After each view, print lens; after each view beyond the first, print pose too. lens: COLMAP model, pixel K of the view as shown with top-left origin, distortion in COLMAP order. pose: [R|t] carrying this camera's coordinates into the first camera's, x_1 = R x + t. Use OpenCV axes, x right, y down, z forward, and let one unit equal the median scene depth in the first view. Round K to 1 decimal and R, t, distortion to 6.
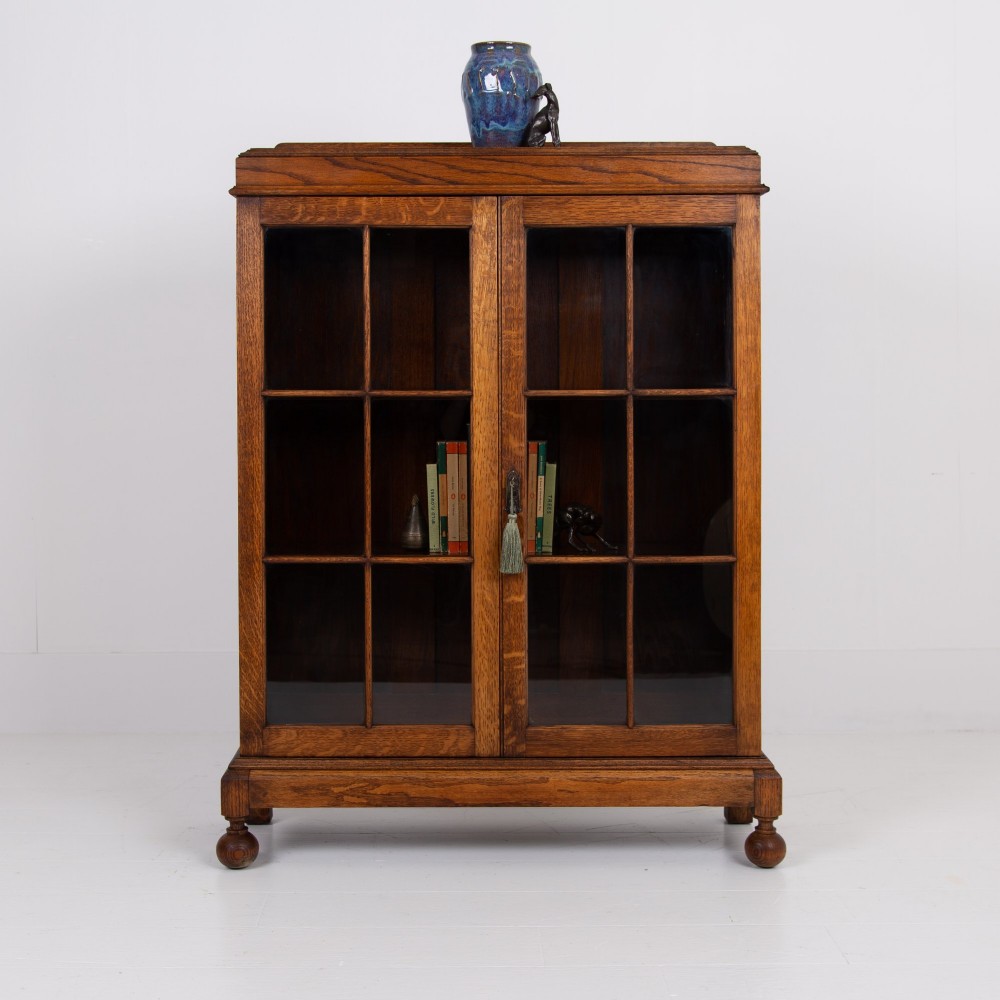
lens RADIAL K [[2301.5, 0, 501.2], [0, 2301.5, 496.3], [0, 0, 1]] dist [0.016939, 0.000000]
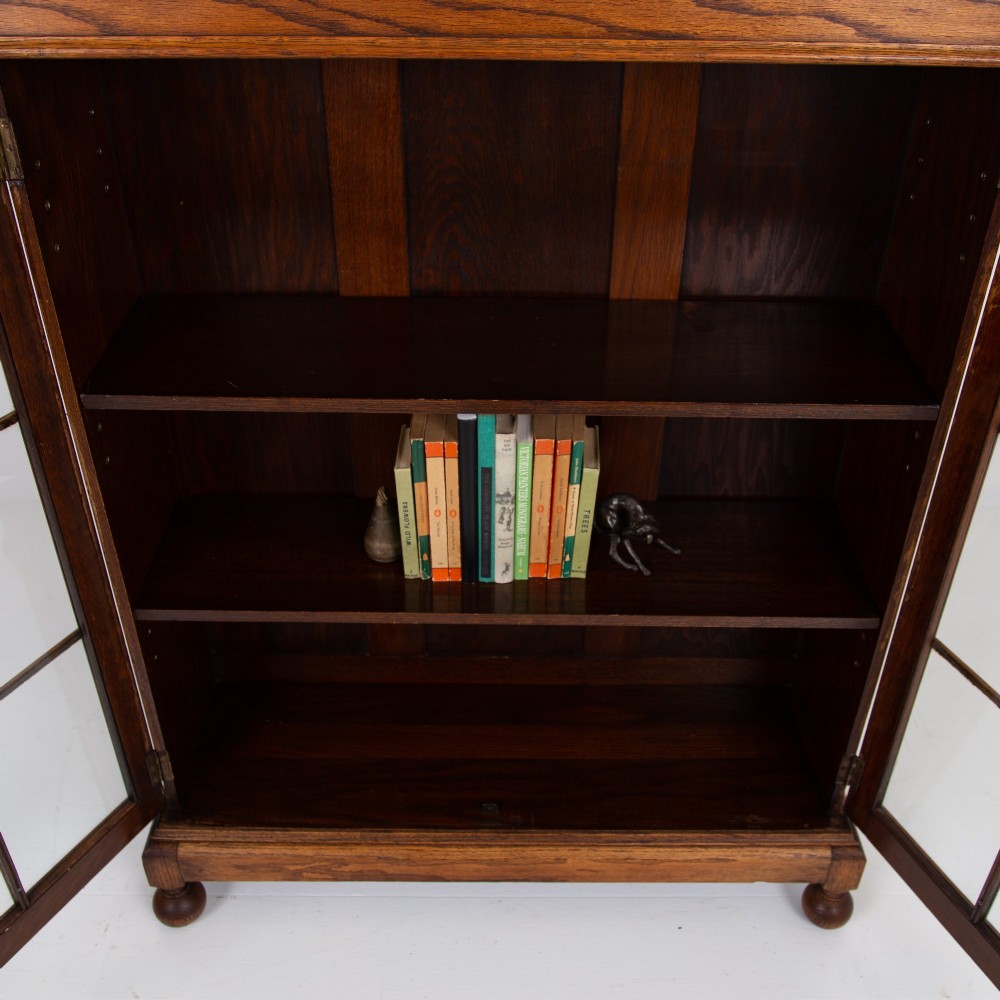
lens RADIAL K [[1164.3, 0, 513.2], [0, 1164.3, 567.3], [0, 0, 1]] dist [-0.035822, 0.000000]
pose [[0.999753, 0.022124, -0.002161, 0.001539], [-0.016690, 0.811274, 0.584428, -0.183517], [0.014683, -0.584247, 0.811443, 0.740235]]
